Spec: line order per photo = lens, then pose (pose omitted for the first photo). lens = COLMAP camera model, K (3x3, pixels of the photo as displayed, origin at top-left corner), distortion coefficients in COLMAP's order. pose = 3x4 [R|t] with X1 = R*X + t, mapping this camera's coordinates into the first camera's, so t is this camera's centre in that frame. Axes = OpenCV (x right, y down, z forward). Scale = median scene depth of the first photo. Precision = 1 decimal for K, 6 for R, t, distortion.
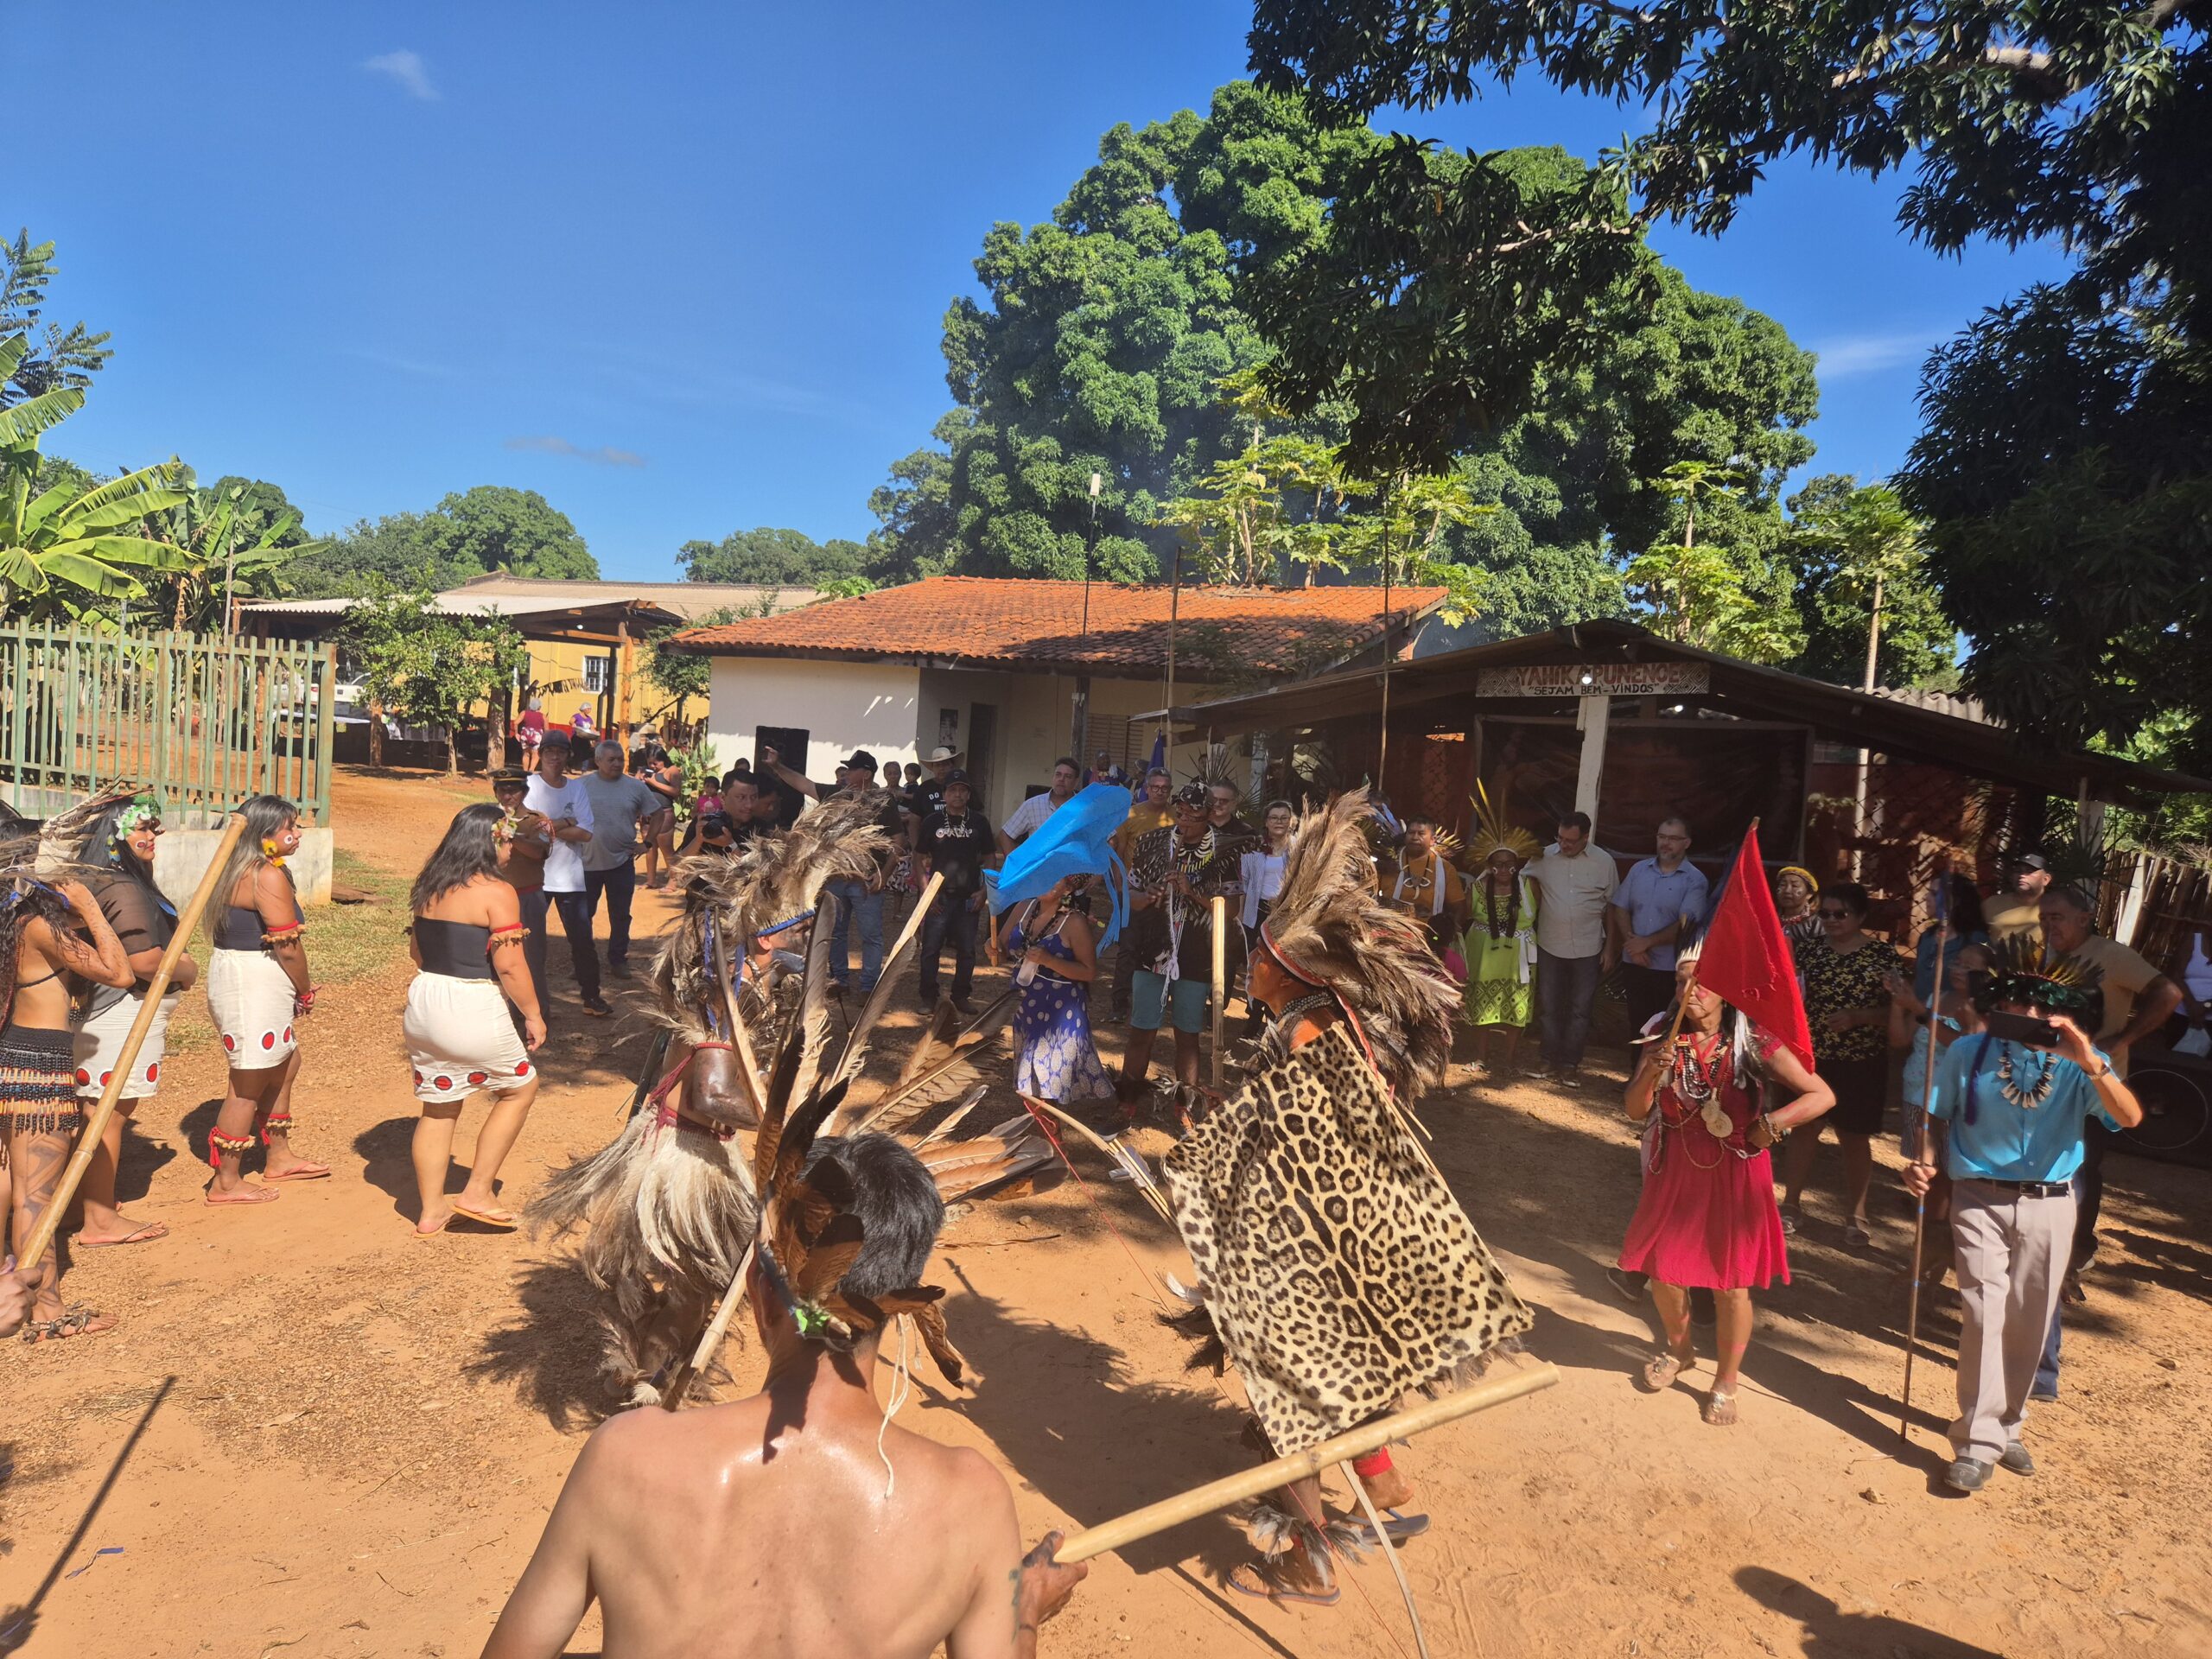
lens RADIAL K [[1596.8, 0, 1106.0], [0, 1596.8, 829.5], [0, 0, 1]] dist [0.040481, 0.003130]
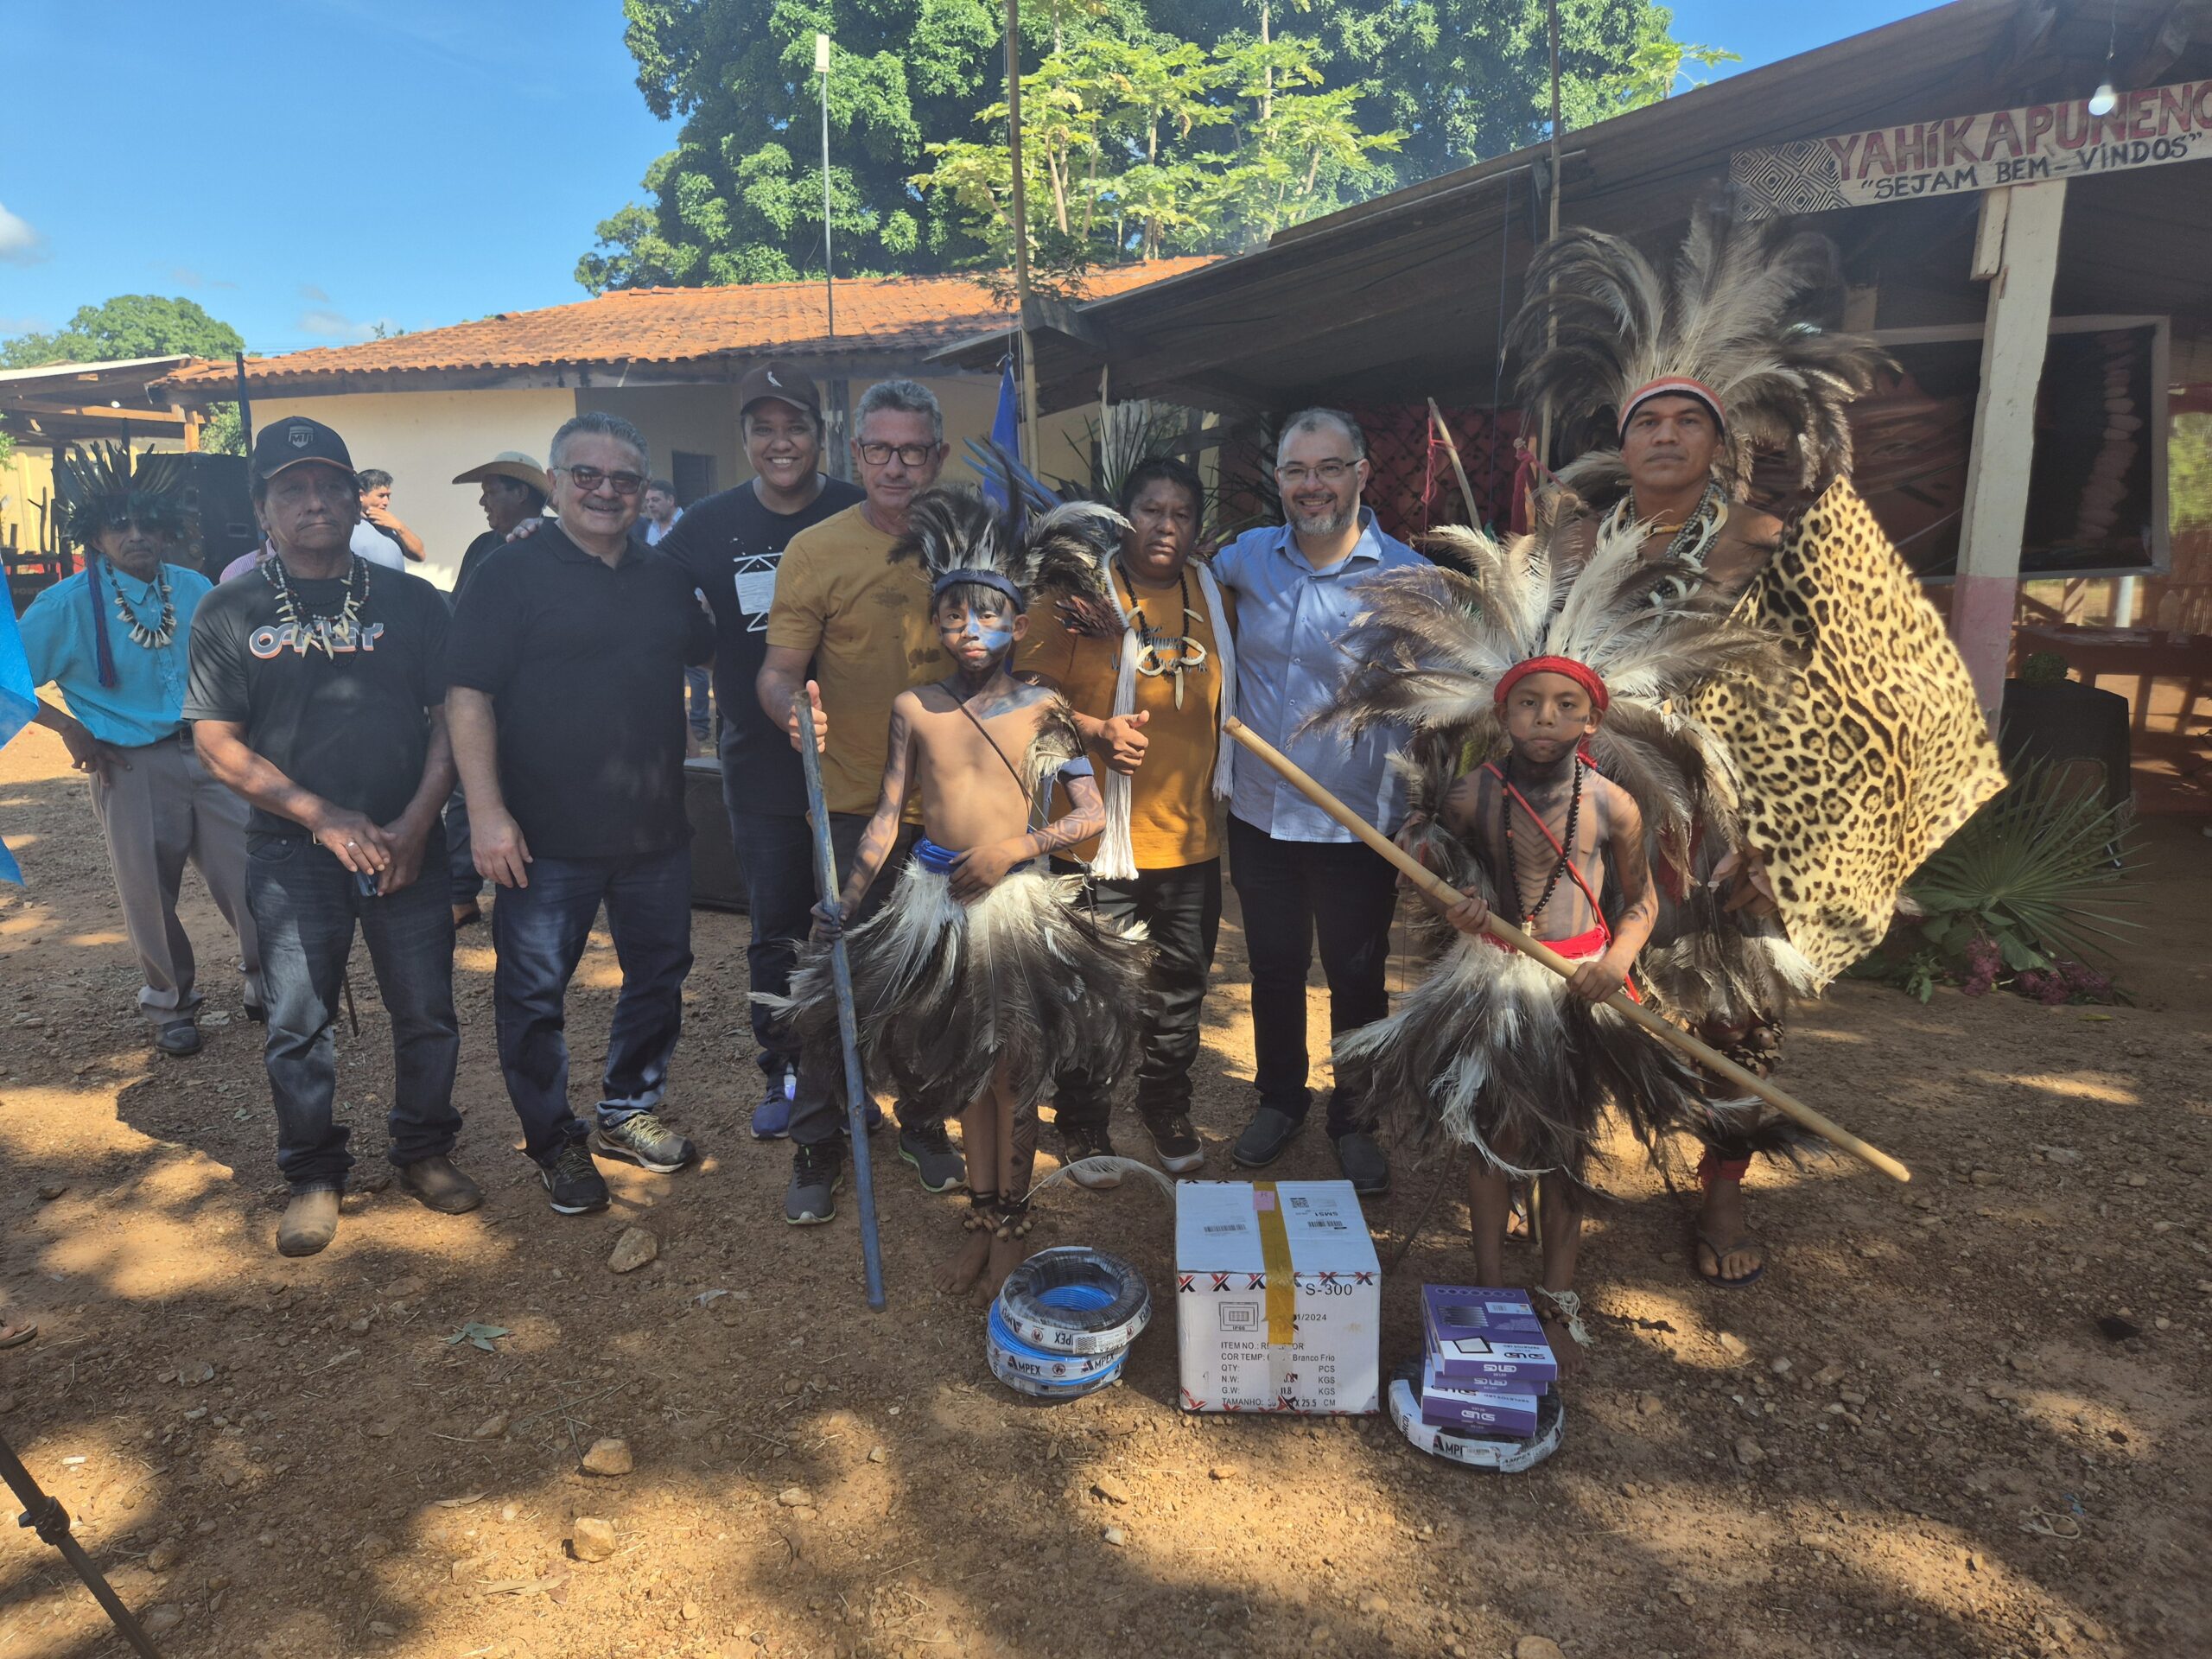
lens RADIAL K [[1586.9, 0, 1091.9], [0, 1586.9, 821.8], [0, 0, 1]] dist [0.045329, -0.003249]
pose [[0.989015, -0.096616, 0.111867, -0.001078], [0.082813, 0.989060, 0.122074, 0.002571], [-0.122438, -0.111469, 0.986197, 0.162024]]
